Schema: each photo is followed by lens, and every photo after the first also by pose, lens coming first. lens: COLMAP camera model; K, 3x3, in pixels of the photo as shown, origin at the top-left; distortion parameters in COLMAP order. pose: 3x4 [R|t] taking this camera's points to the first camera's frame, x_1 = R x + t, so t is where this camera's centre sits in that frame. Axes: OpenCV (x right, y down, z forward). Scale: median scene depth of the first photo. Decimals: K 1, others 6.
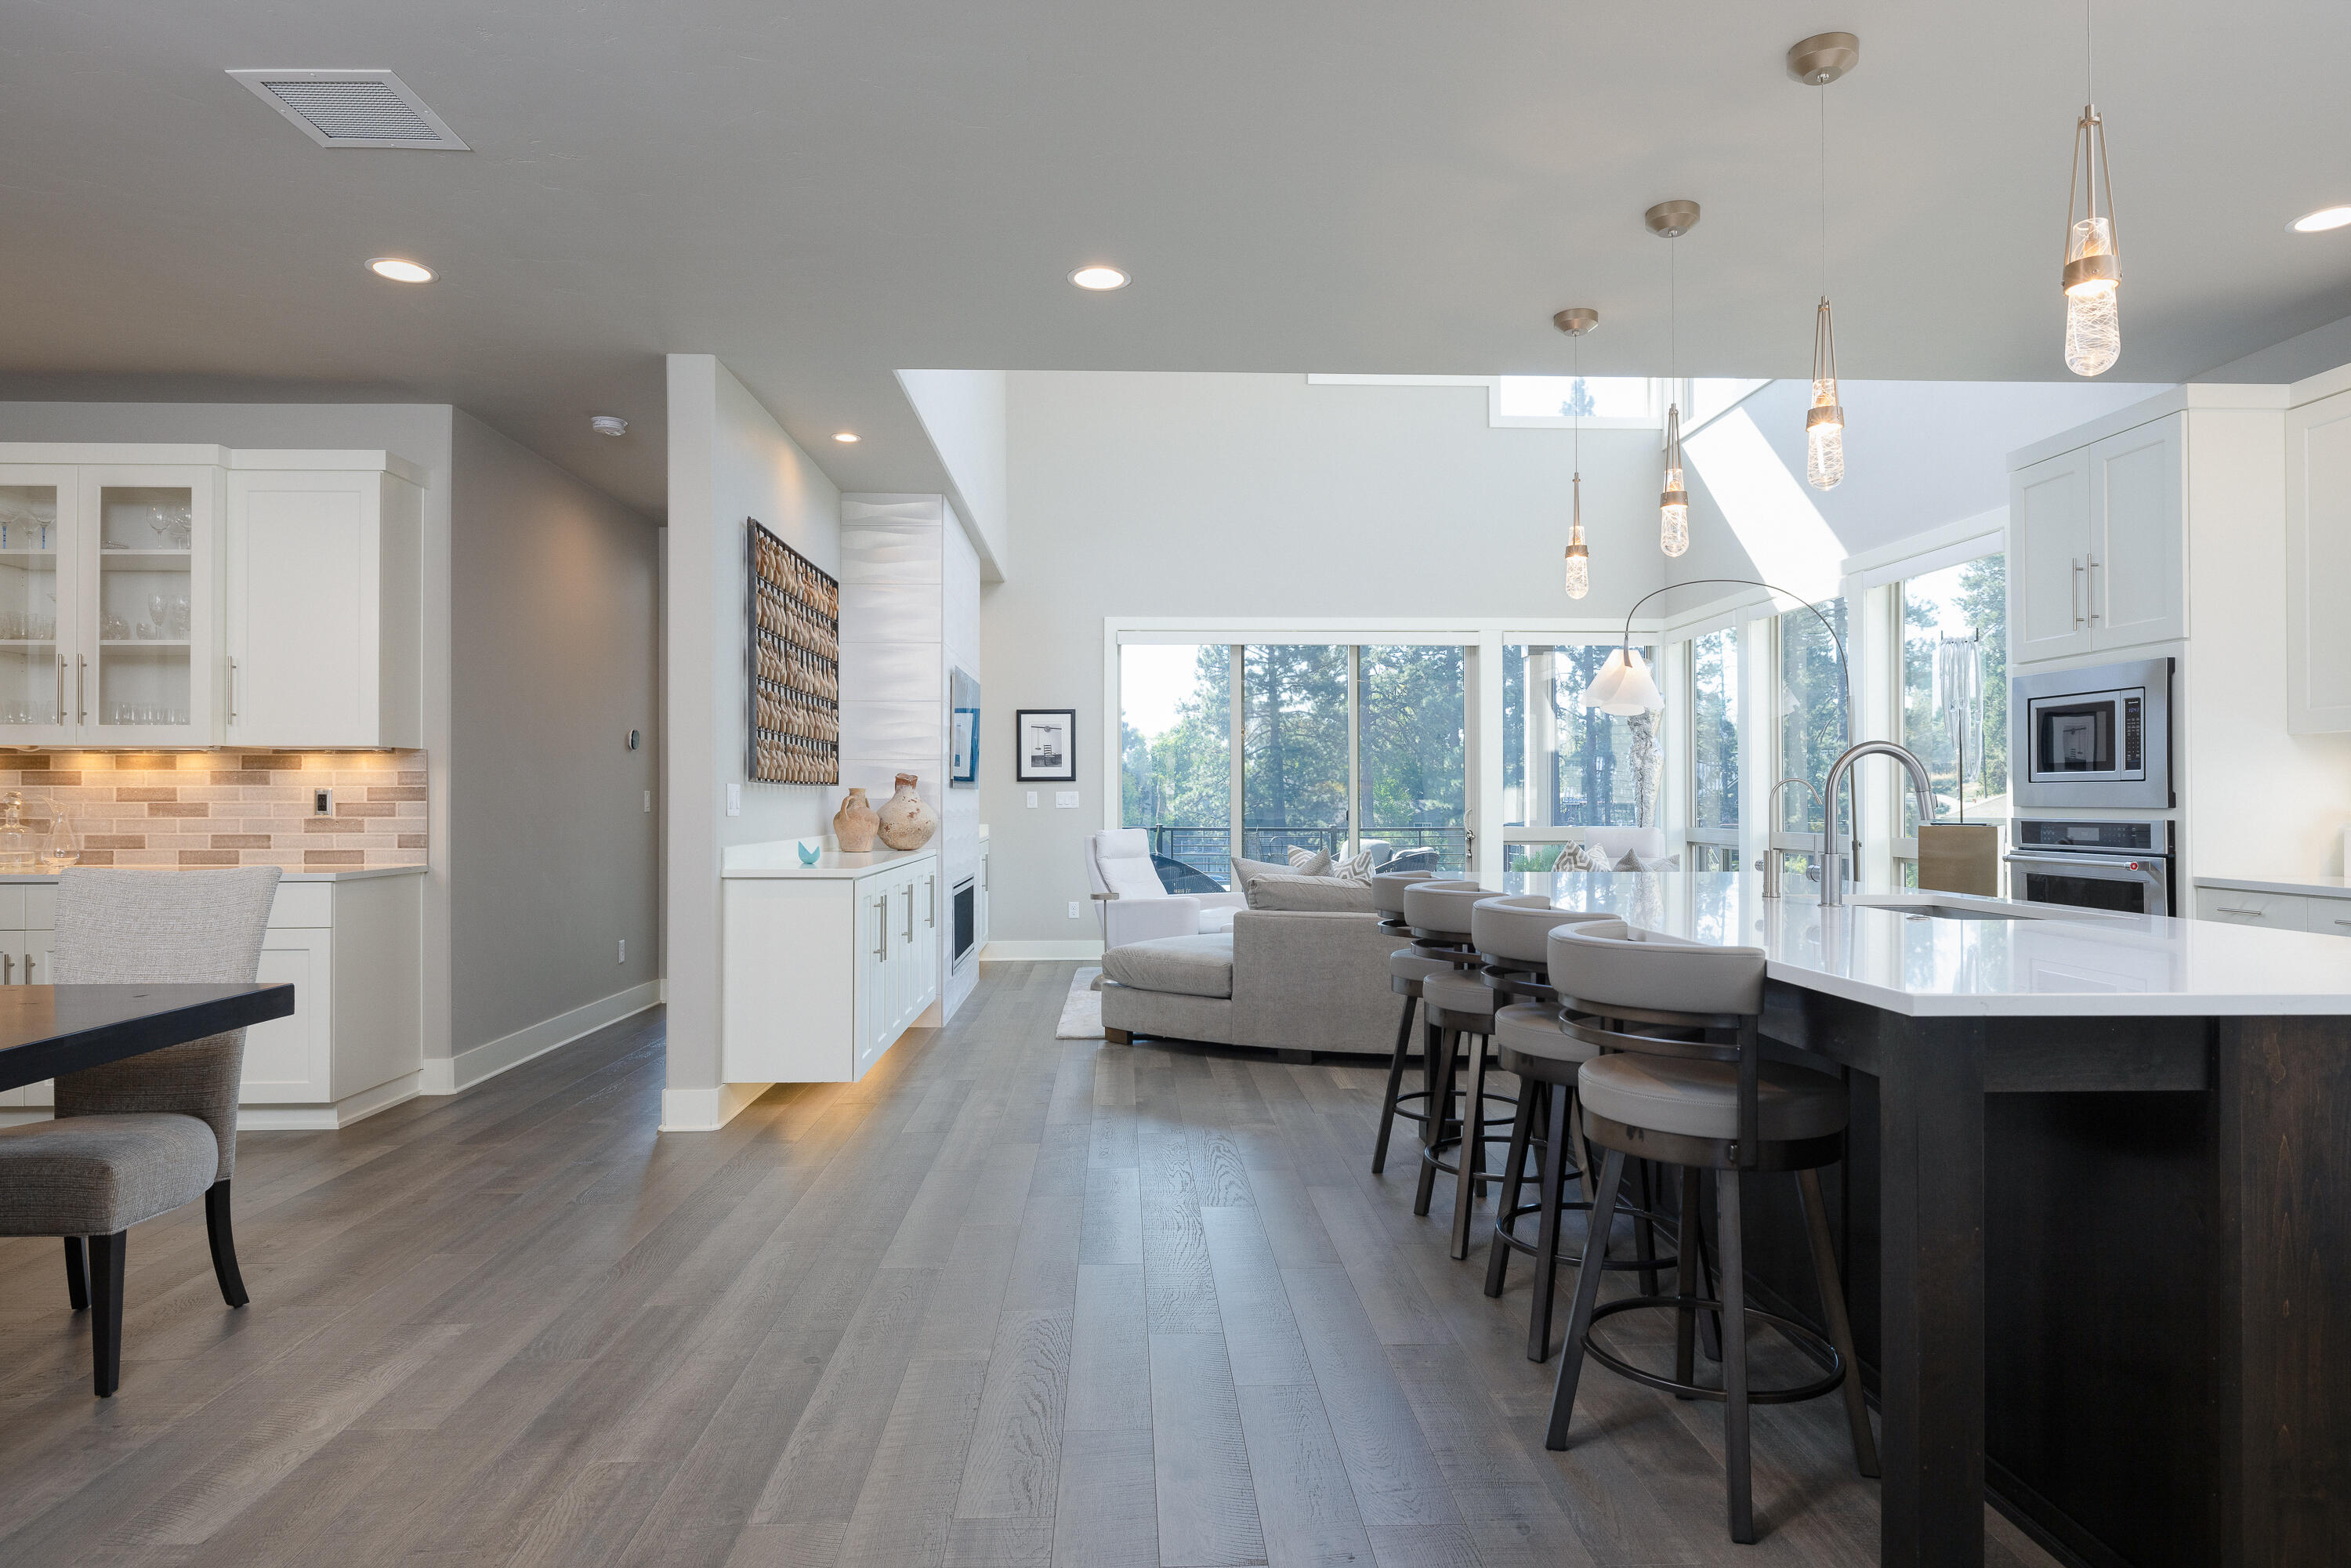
lens RADIAL K [[1414.1, 0, 1182.6], [0, 1414.1, 782.4], [0, 0, 1]] dist [-0.027722, -0.002331]
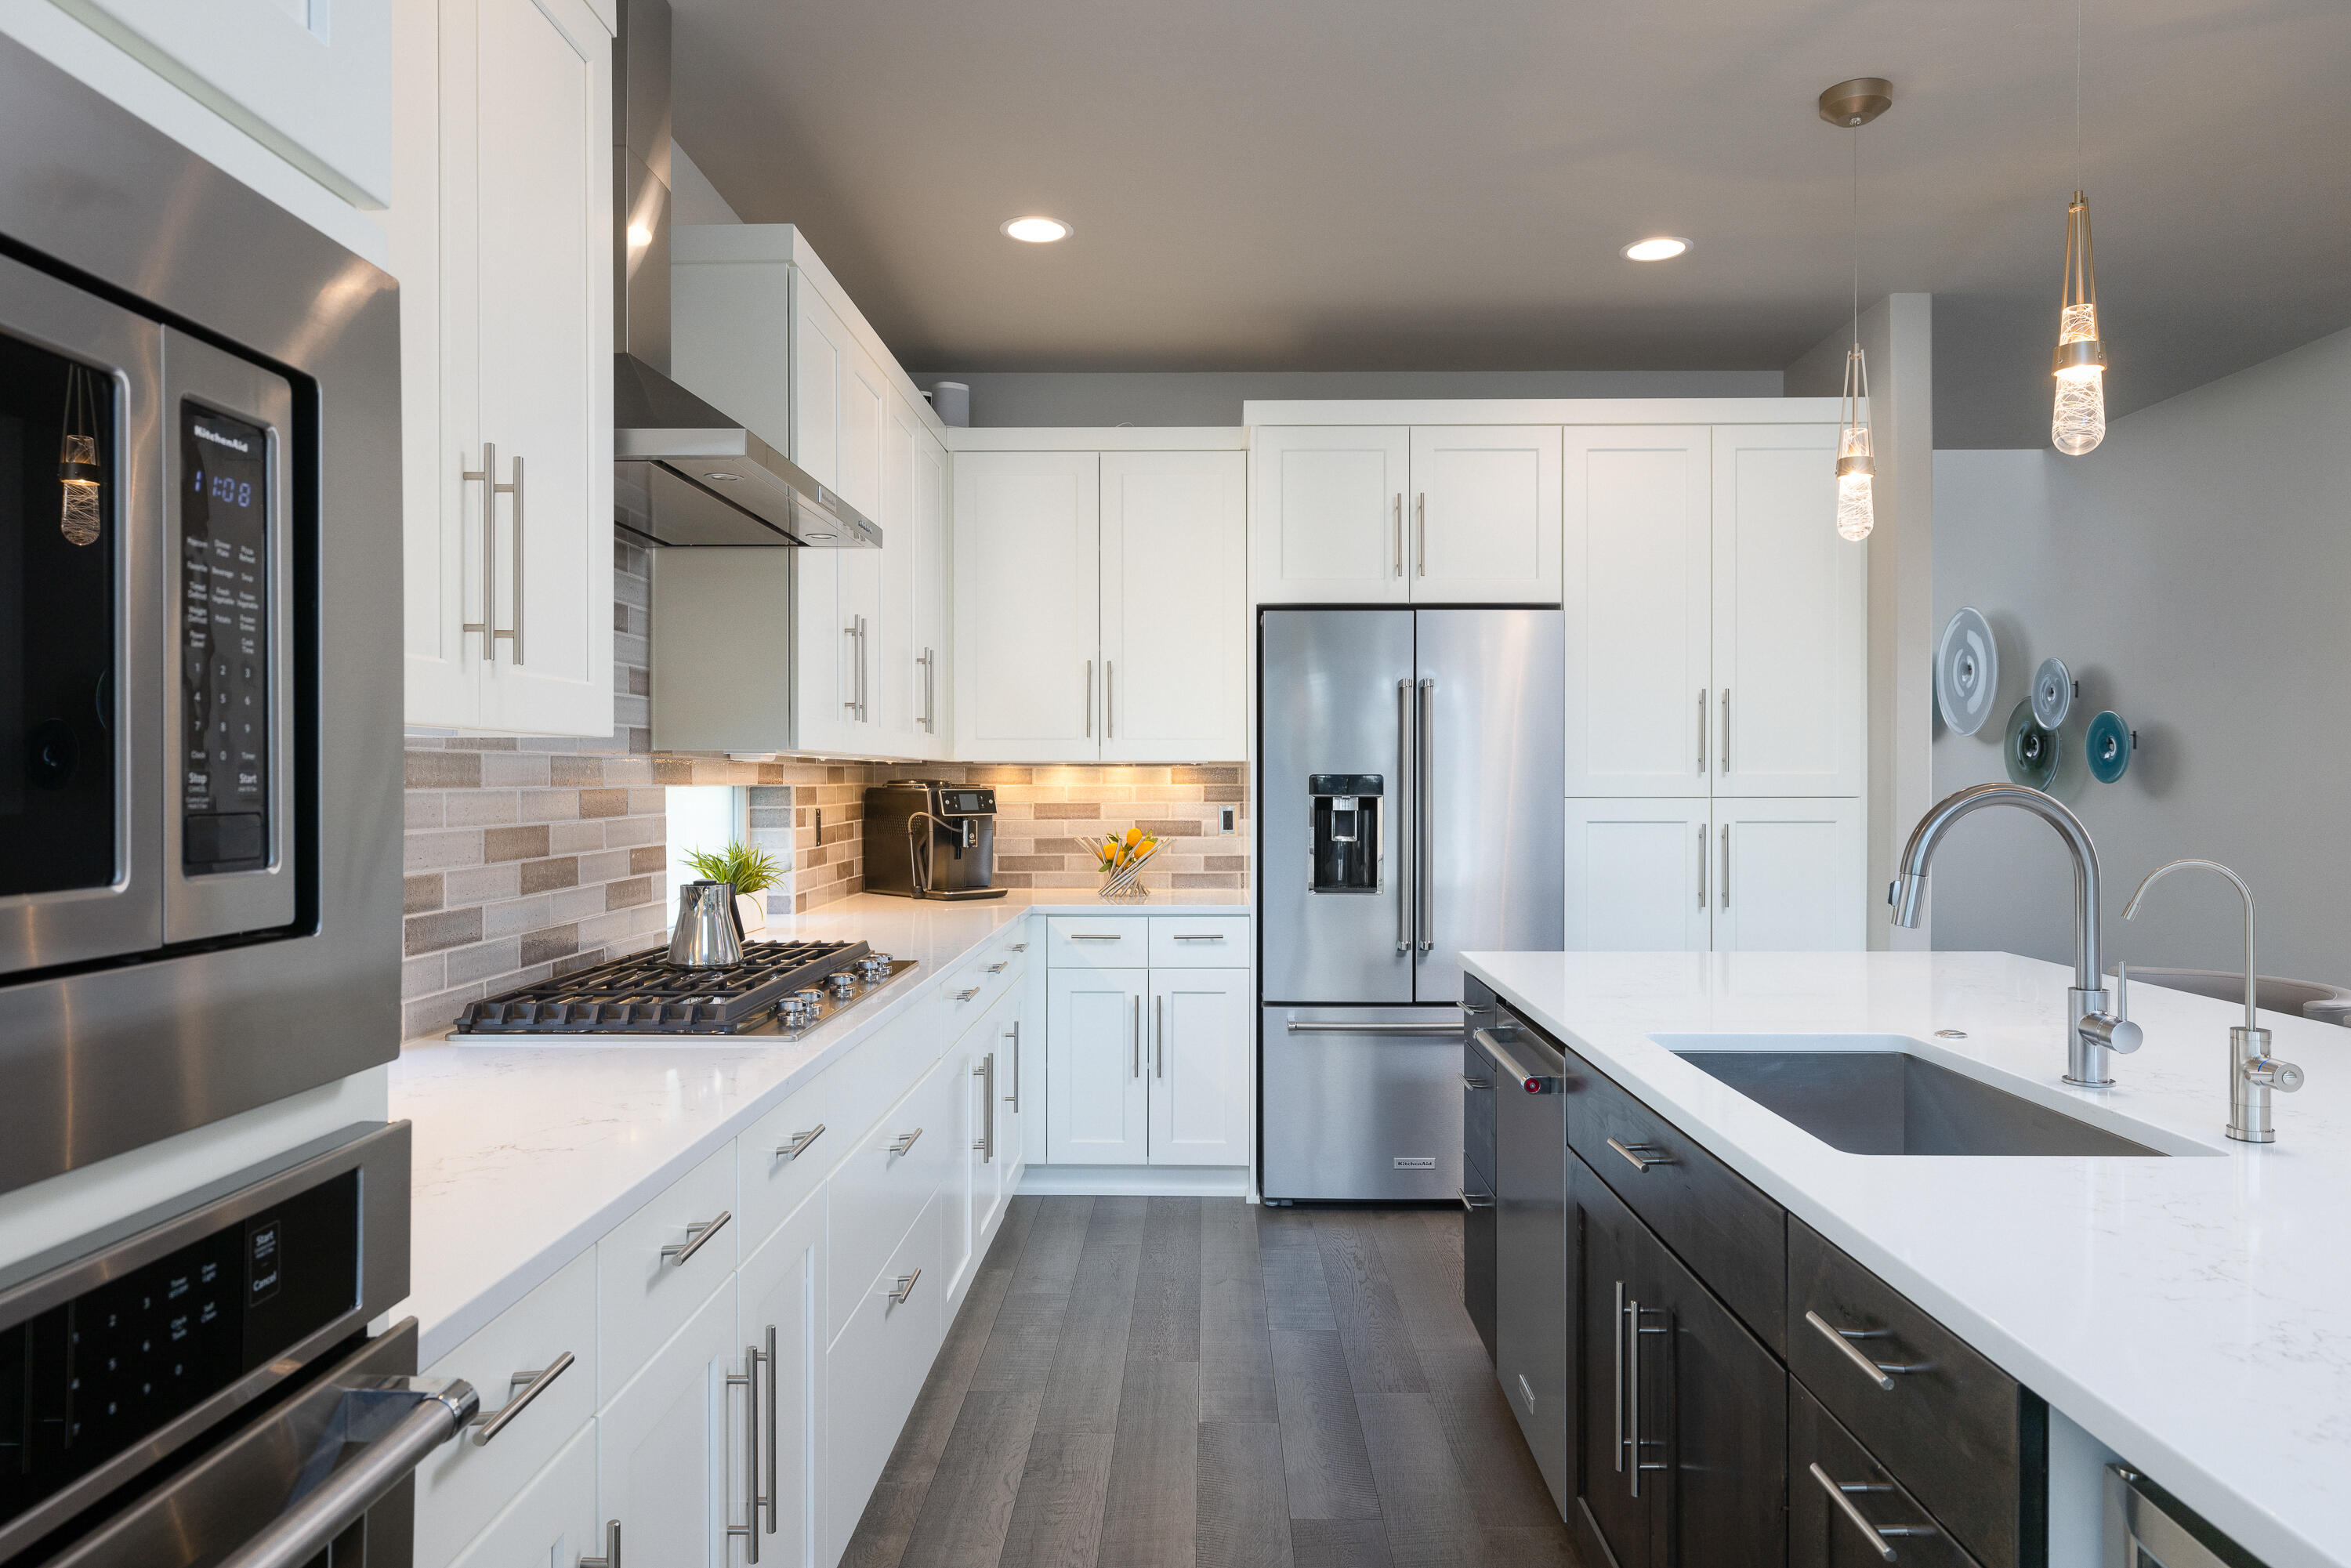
lens RADIAL K [[1469.8, 0, 1167.6], [0, 1469.8, 787.6], [0, 0, 1]] dist [0.006037, 0.001833]
pose [[-0.997102, -0.000975, 0.076067, 0.396513], [-0.001292, 0.999991, -0.004126, -0.012666], [-0.076062, -0.004212, -0.997094, 0.817950]]
